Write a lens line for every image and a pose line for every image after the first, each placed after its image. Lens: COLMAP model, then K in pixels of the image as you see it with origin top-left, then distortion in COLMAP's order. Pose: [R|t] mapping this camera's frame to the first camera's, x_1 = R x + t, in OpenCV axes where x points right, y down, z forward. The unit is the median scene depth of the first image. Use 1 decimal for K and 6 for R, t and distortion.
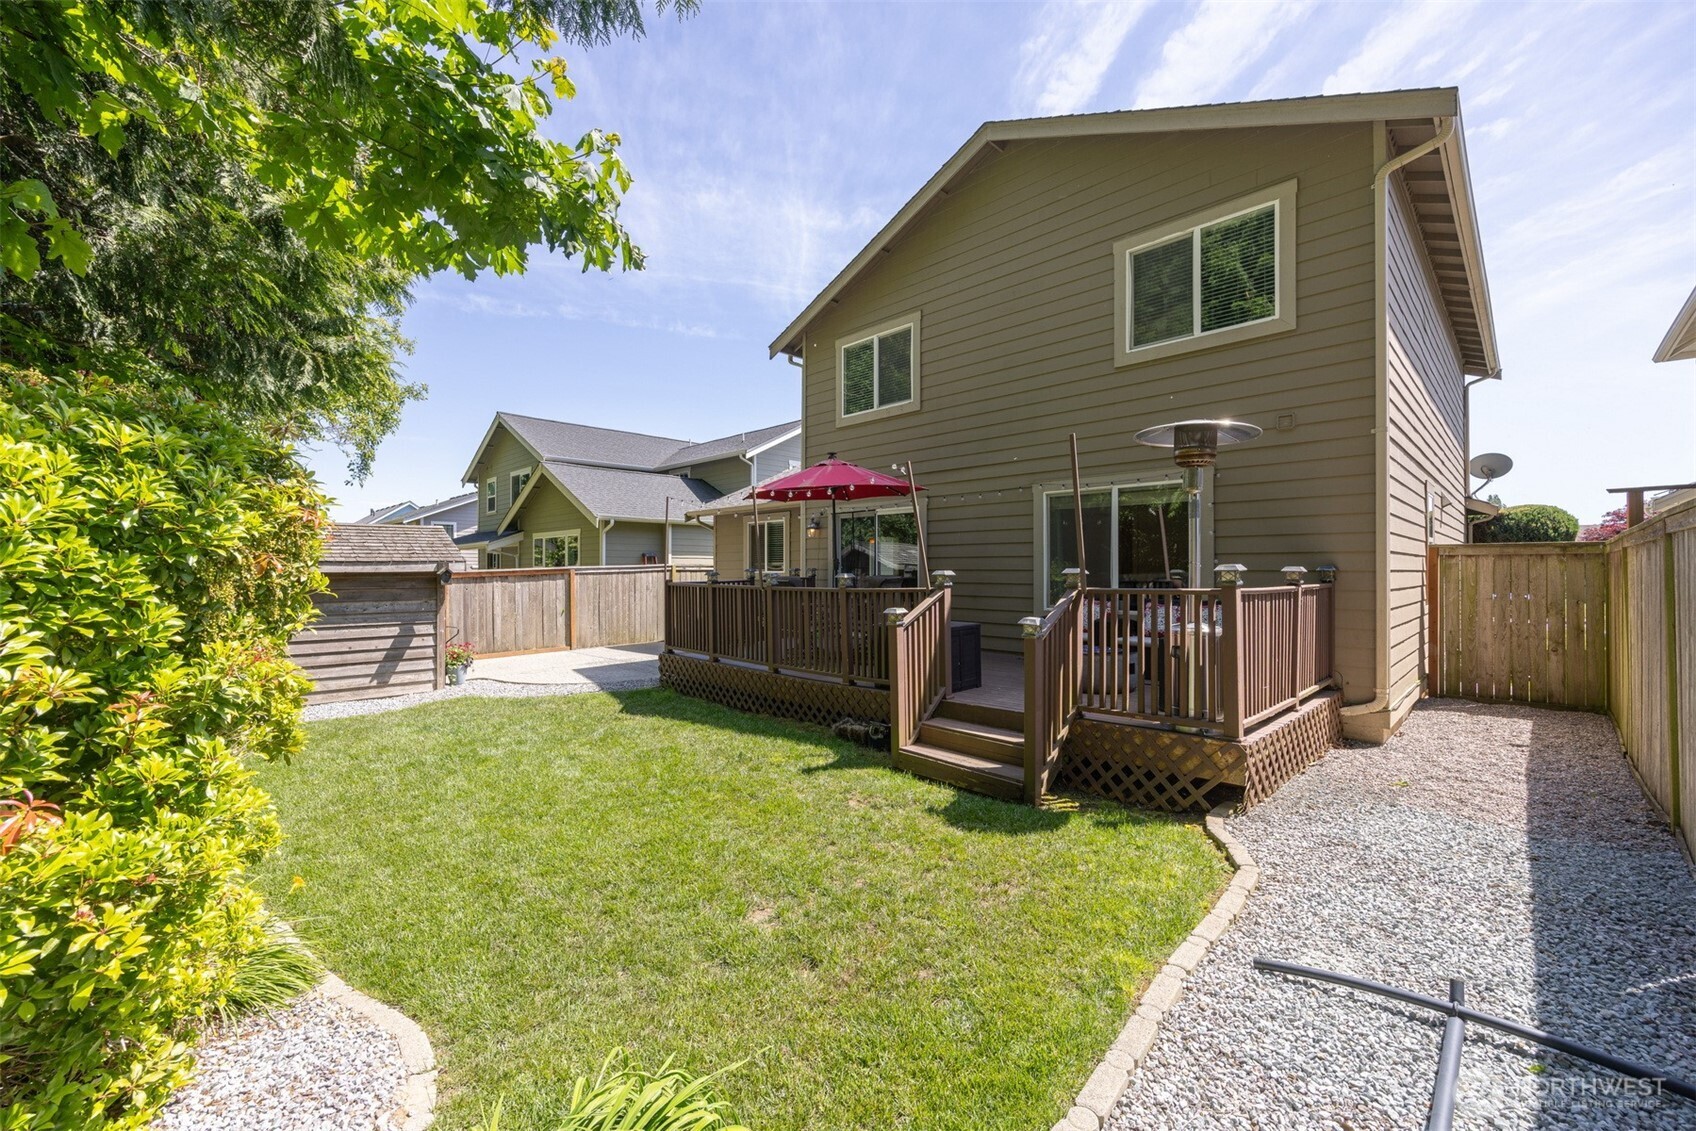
lens RADIAL K [[674.5, 0, 819.0], [0, 674.5, 565.0], [0, 0, 1]] dist [-0.000033, -0.000012]
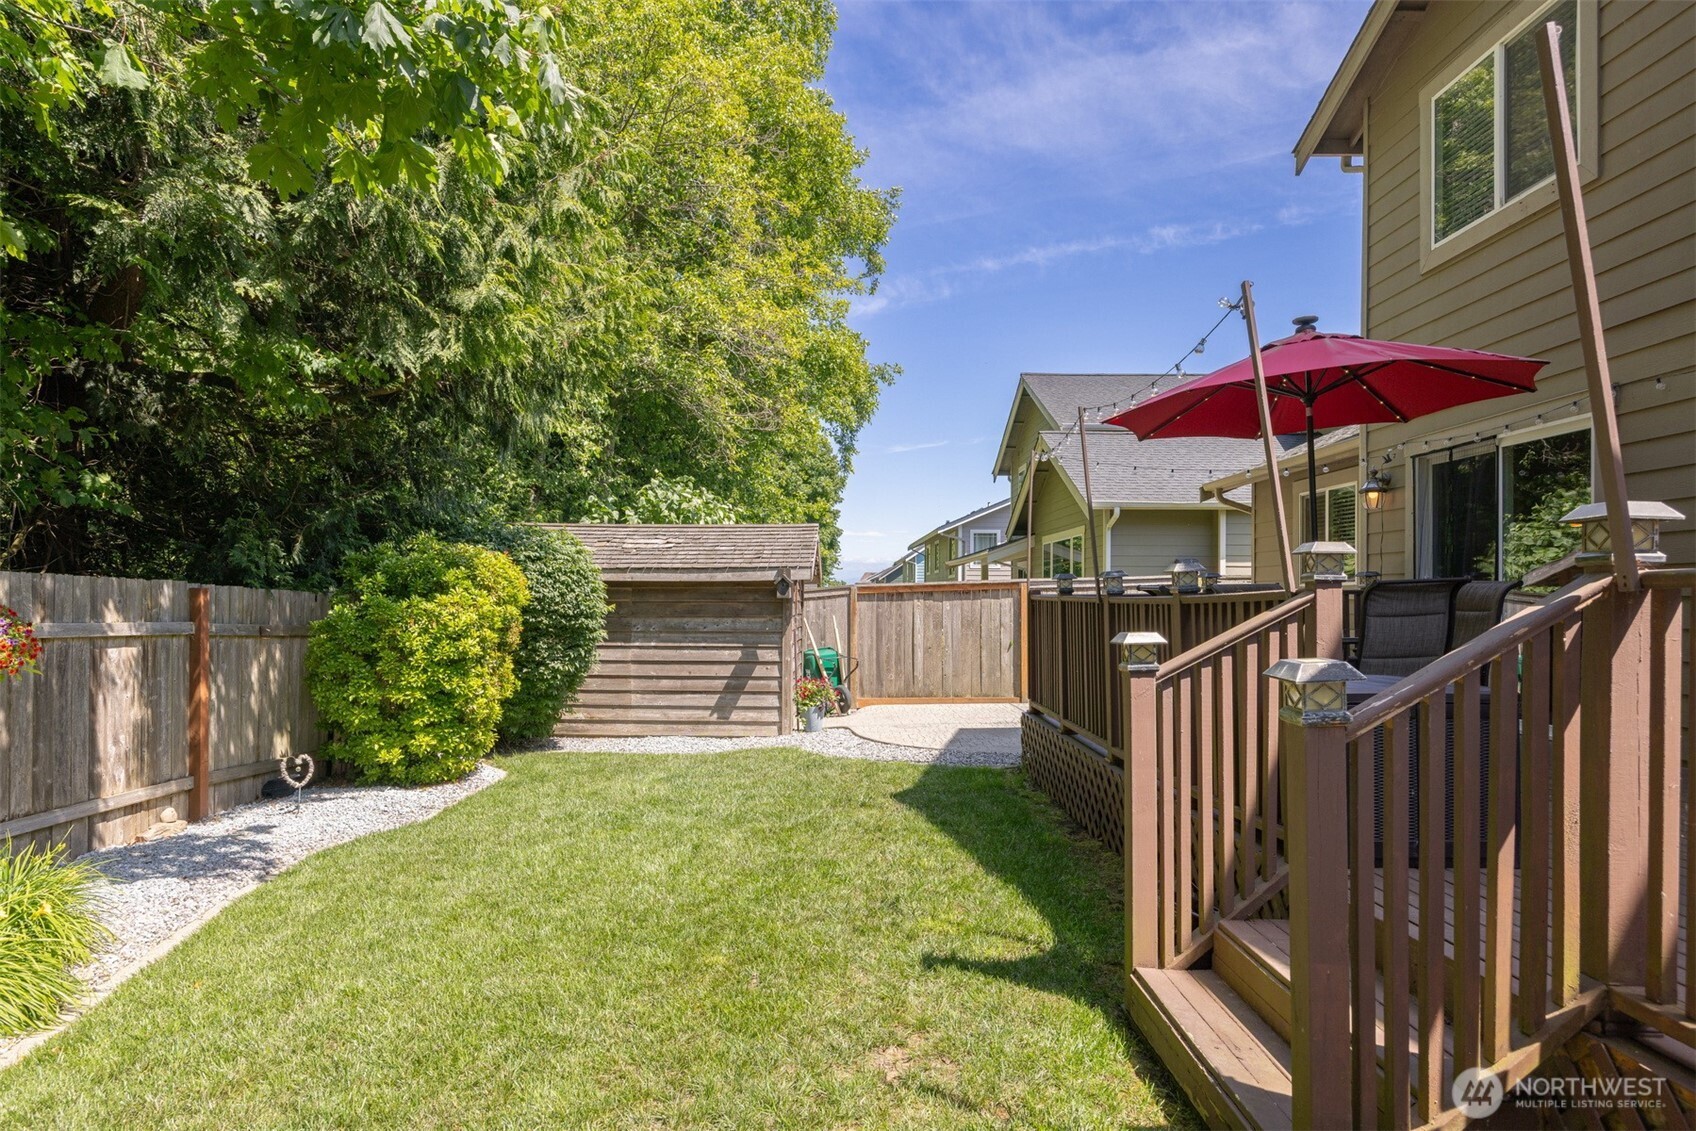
lens RADIAL K [[958.3, 0, 804.0], [0, 958.3, 592.5], [0, 0, 1]] dist [-0.002898, -0.000387]
pose [[0.705512, 0.000030, -0.708698, 0.286160], [0.000190, 1.000000, 0.000231, 0.028937], [0.708698, -0.000298, 0.705512, 0.319148]]
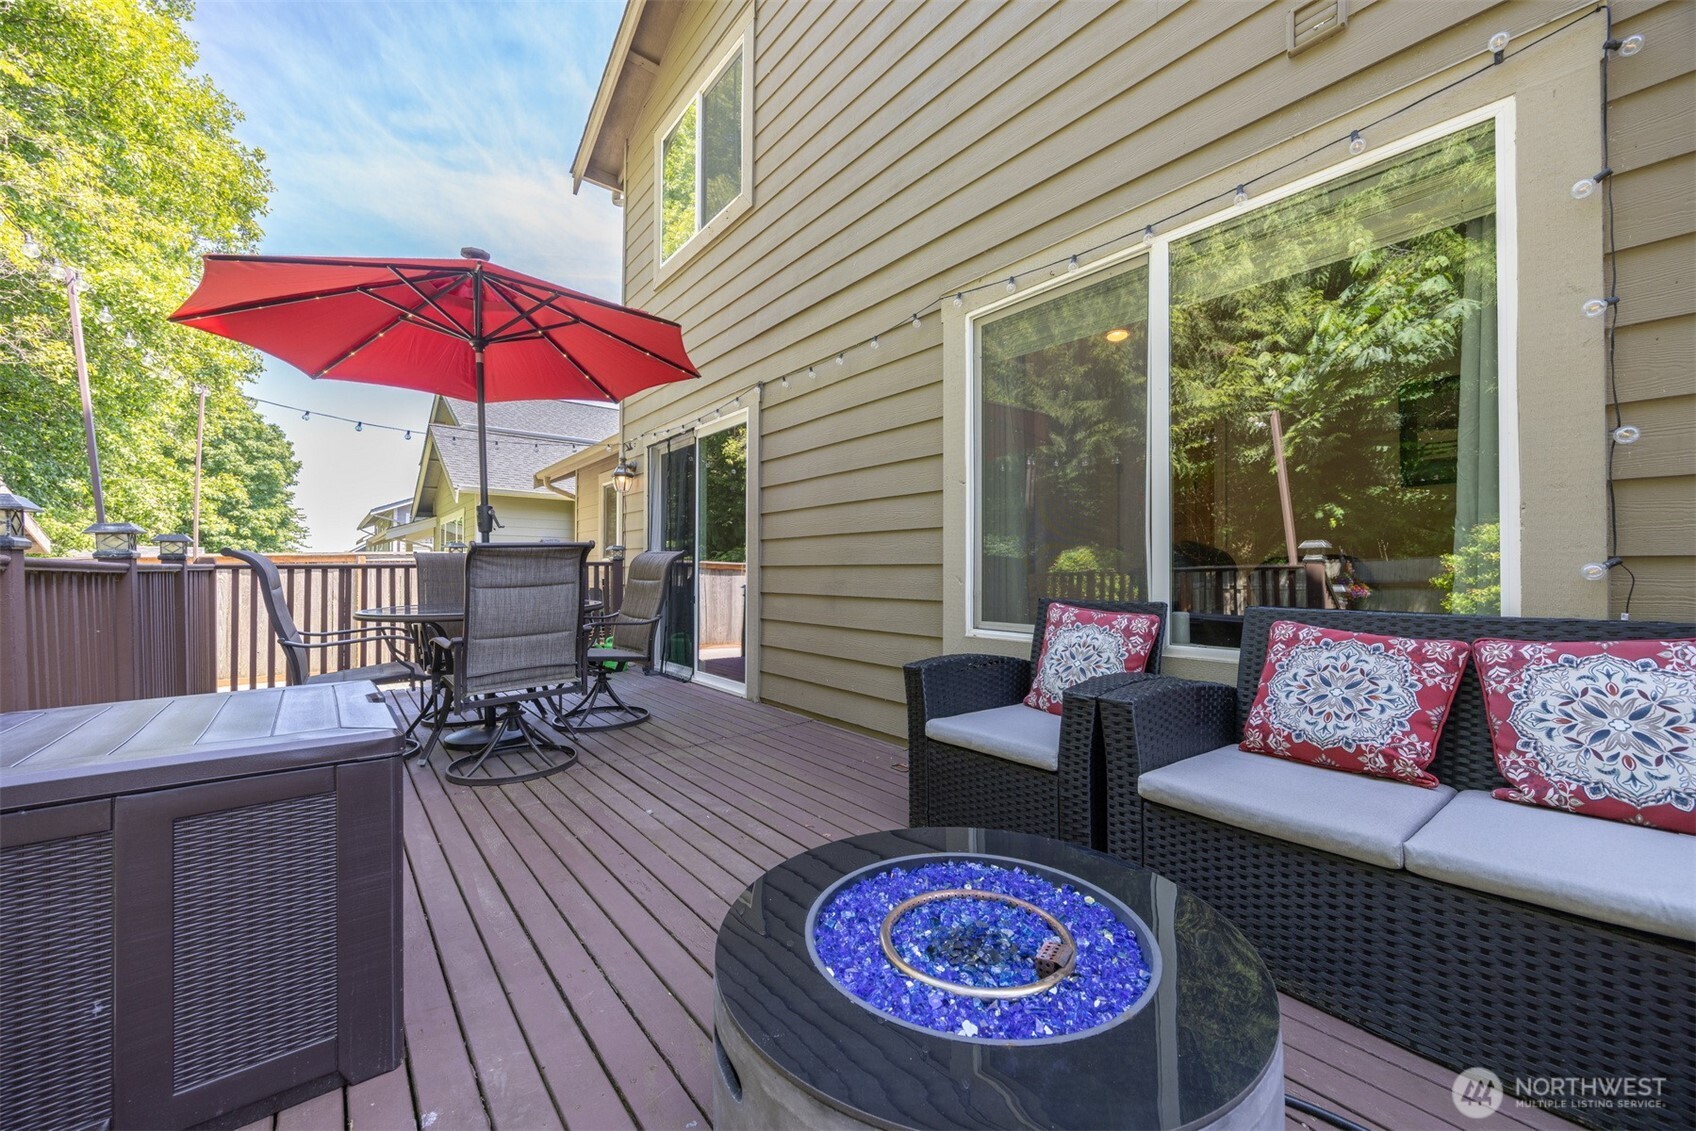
lens RADIAL K [[649.3, 0, 848.0], [0, 649.3, 565.5], [0, 0, 1]] dist [-0.000976, -0.000071]
pose [[0.996781, 0.002142, -0.080150, 0.329031], [-0.002605, 0.999980, -0.005683, 0.034190], [0.080136, 0.005874, 0.996767, 0.711119]]
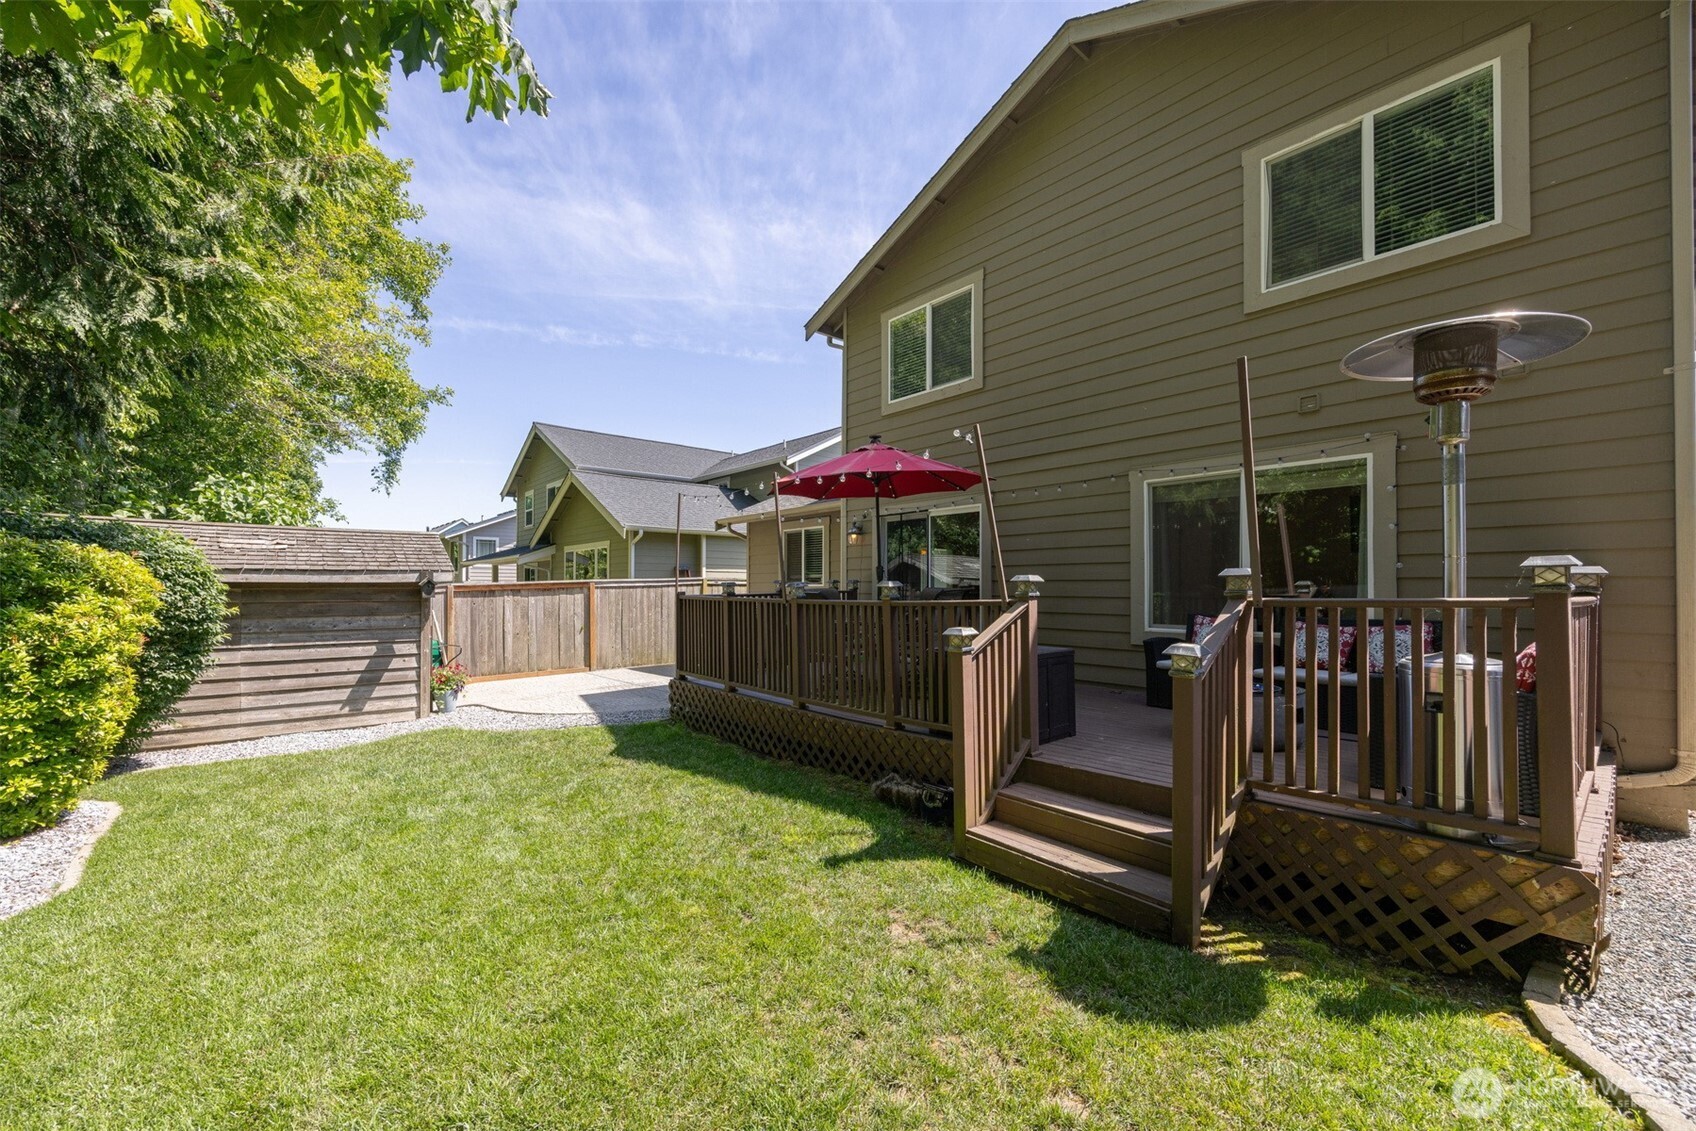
lens RADIAL K [[666.5, 0, 827.5], [0, 666.5, 579.6], [0, 0, 1]] dist [-0.000342, 0.000059]
pose [[0.998051, 0.000685, -0.062403, 0.014122], [-0.001058, 0.999982, -0.005942, 0.013694], [0.062397, 0.005997, 0.998033, 0.223298]]
